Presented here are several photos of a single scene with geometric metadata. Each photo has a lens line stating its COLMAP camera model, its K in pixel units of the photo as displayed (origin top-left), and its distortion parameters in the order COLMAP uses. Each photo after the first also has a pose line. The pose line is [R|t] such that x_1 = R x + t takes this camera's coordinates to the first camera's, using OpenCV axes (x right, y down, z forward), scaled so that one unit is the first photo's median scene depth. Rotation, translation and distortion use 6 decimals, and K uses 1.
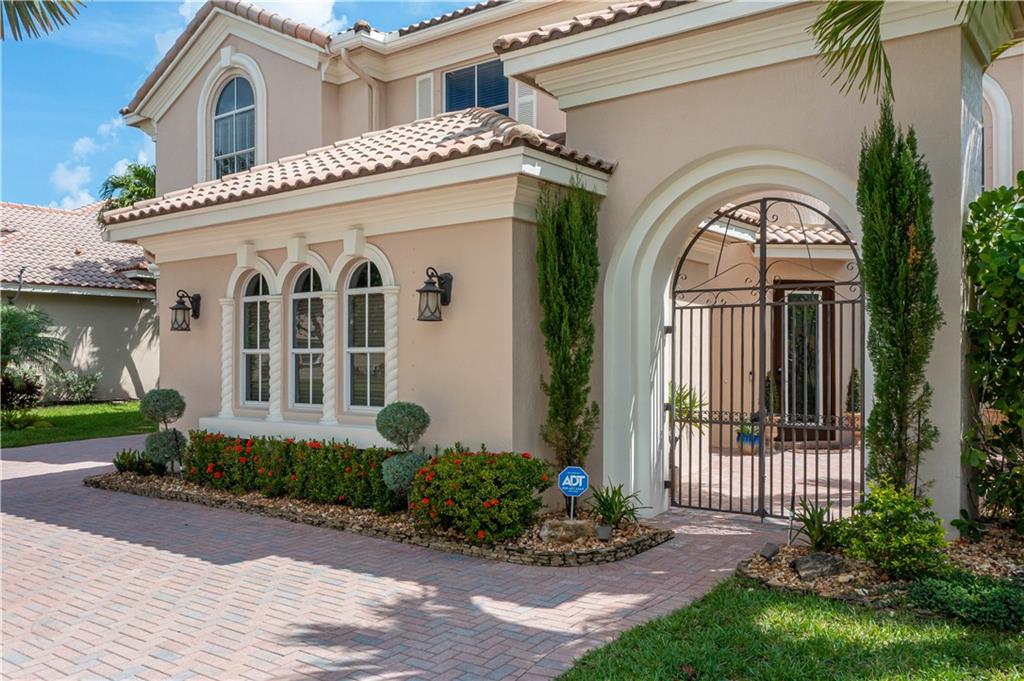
lens RADIAL K [[820.0, 0, 512.0], [0, 820.0, 340.5], [0, 0, 1]] dist [0.003101, 0.005310]
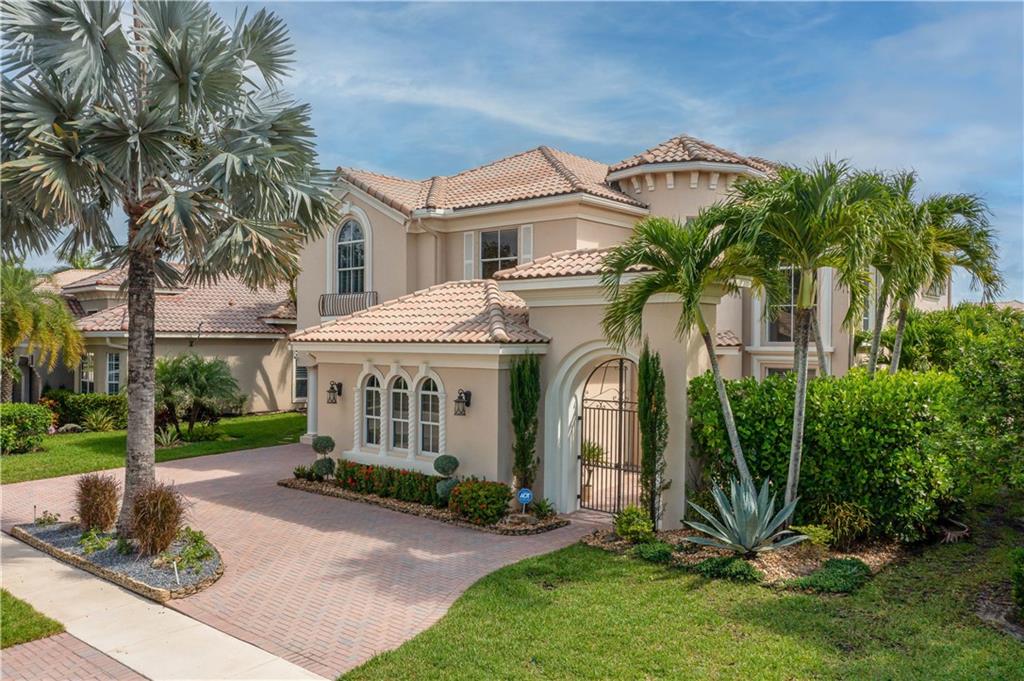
lens RADIAL K [[821.2, 0, 511.0], [0, 821.2, 301.8], [0, 0, 1]] dist [0.004992, 0.002290]
pose [[0.995950, 0.004041, -0.089821, 0.203038], [-0.005547, 0.999848, -0.016532, -0.262967], [0.089741, 0.016963, 0.995821, -1.005330]]
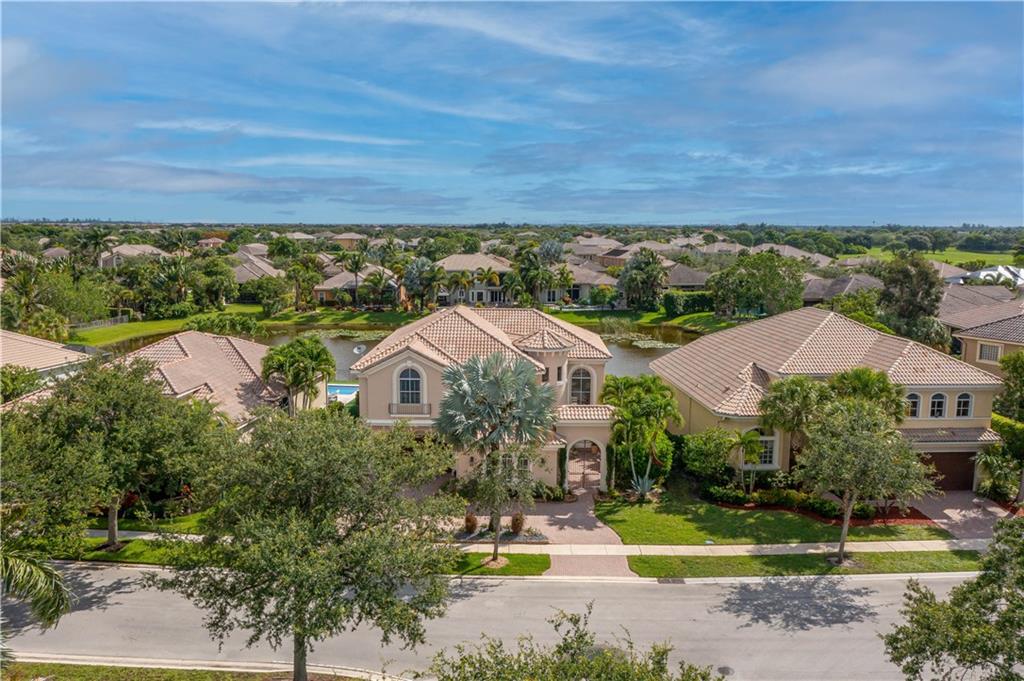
lens RADIAL K [[820.0, 0, 512.0], [0, 820.0, 340.5], [0, 0, 1]] dist [0.003101, 0.005310]
pose [[0.795962, -0.069401, 0.601356, -3.665917], [-0.039187, 0.985416, 0.165592, -1.839379], [-0.604077, -0.155370, 0.781633, -3.274454]]
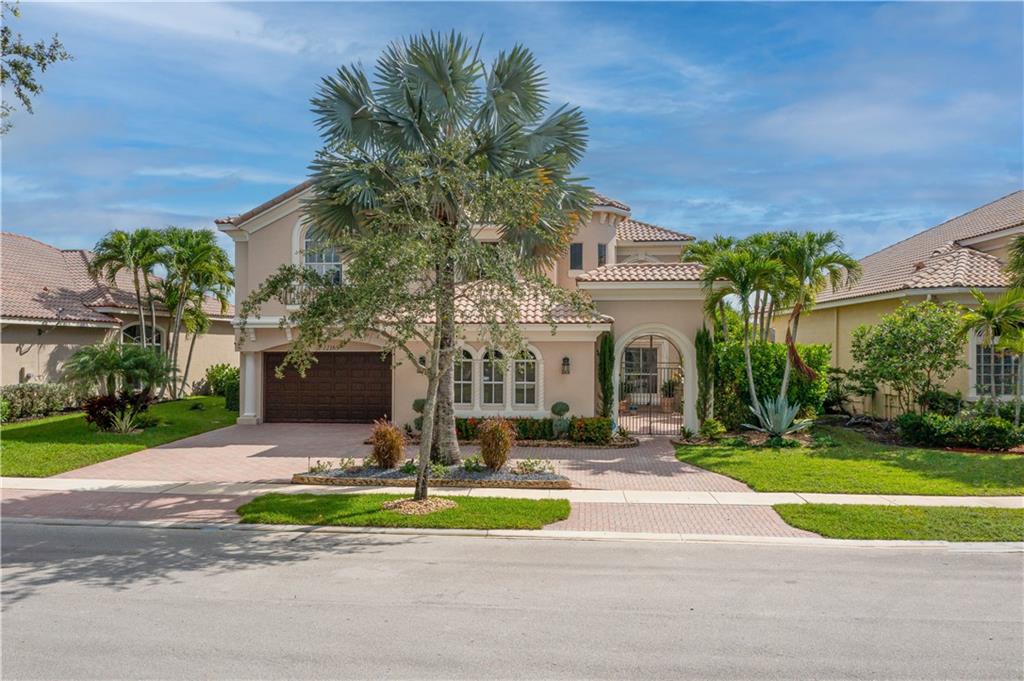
lens RADIAL K [[820.0, 0, 512.0], [0, 820.0, 340.5], [0, 0, 1]] dist [0.003101, 0.005310]
pose [[0.843511, 0.014027, 0.536928, -1.761571], [-0.021740, 0.999731, 0.008036, -0.157368], [-0.536671, -0.018451, 0.843590, -1.320256]]
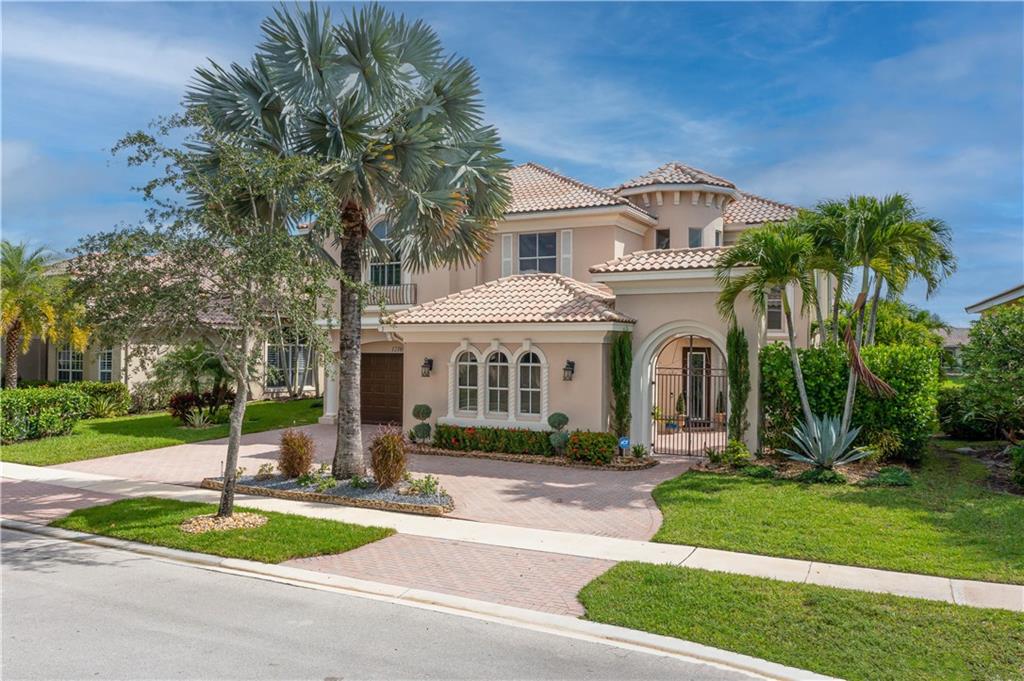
lens RADIAL K [[821.2, 0, 511.0], [0, 821.2, 301.8], [0, 0, 1]] dist [0.004992, 0.002290]
pose [[0.987908, 0.018692, 0.153908, -0.641100], [-0.014227, 0.999447, -0.030065, -0.181697], [-0.154385, 0.027512, 0.987628, -1.445520]]
